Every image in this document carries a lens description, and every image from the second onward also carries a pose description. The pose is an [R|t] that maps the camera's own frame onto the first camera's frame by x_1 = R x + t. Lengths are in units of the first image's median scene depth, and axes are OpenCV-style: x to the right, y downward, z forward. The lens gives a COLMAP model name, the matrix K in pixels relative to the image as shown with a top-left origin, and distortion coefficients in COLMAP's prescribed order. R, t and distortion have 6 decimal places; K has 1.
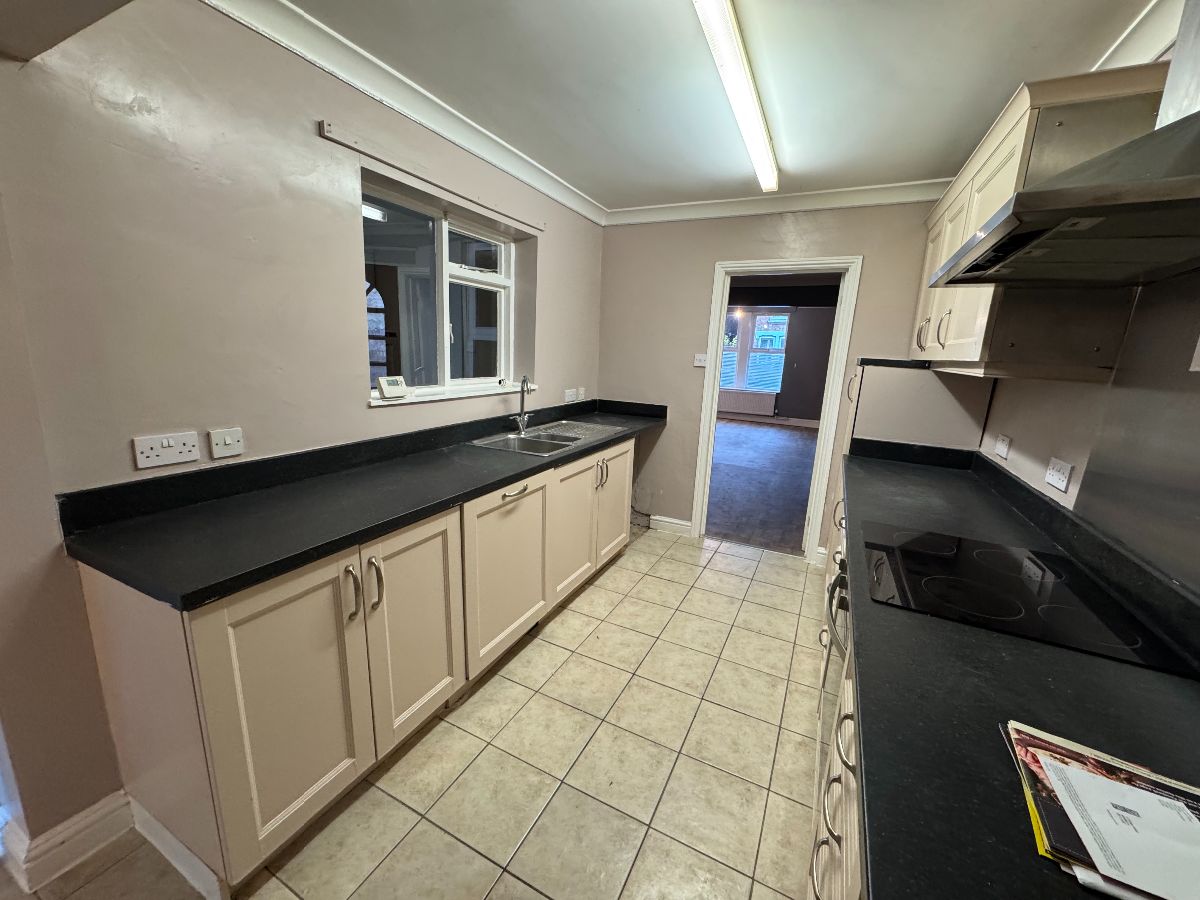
lens RADIAL K [[480.4, 0, 599.0], [0, 480.4, 449.9], [0, 0, 1]] dist [0.001890, 0.000079]
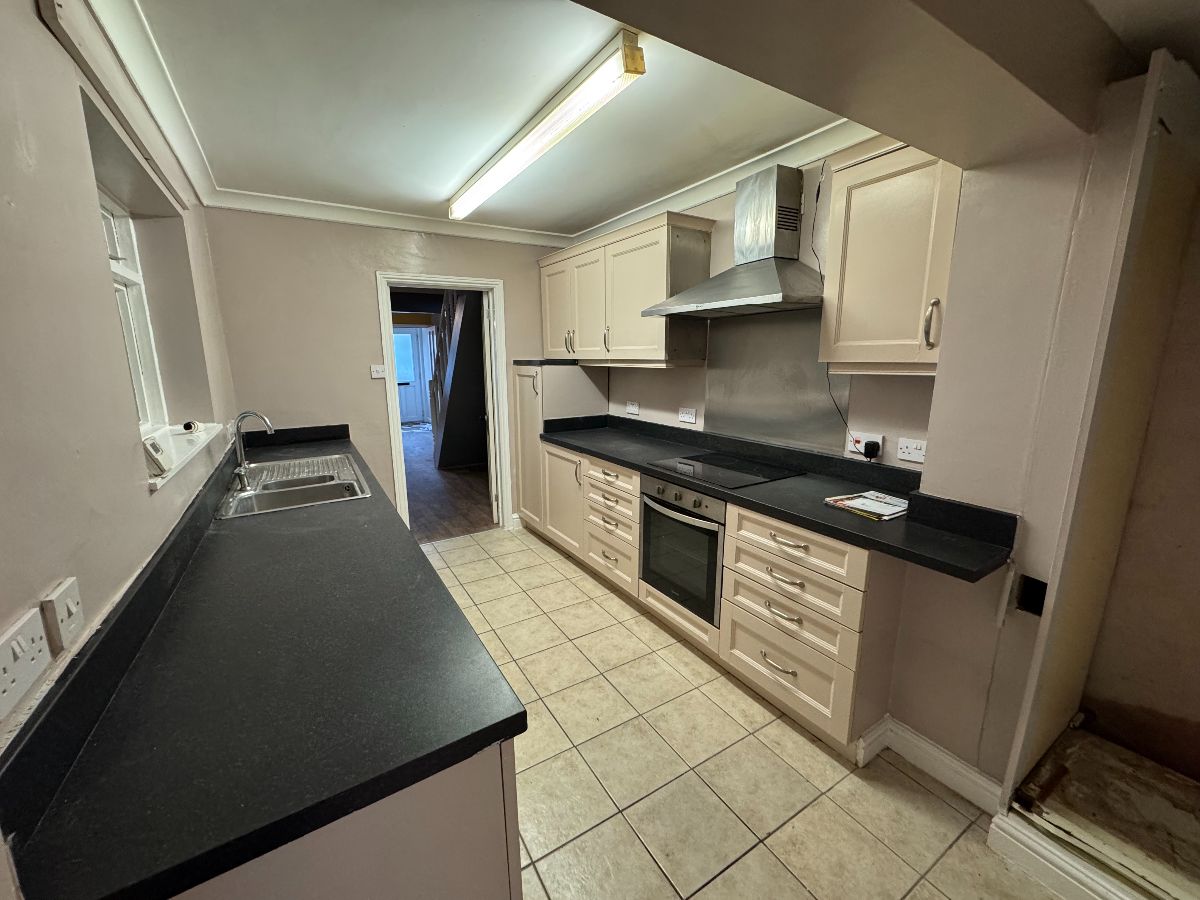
lens RADIAL K [[480.4, 0, 602.9], [0, 480.4, 451.1], [0, 0, 1]] dist [0.001890, 0.000079]
pose [[0.519580, -0.218228, 0.826083, -0.573100], [0.210929, 0.969669, 0.123491, -0.081719], [-0.827977, 0.110081, 0.549852, 0.164663]]
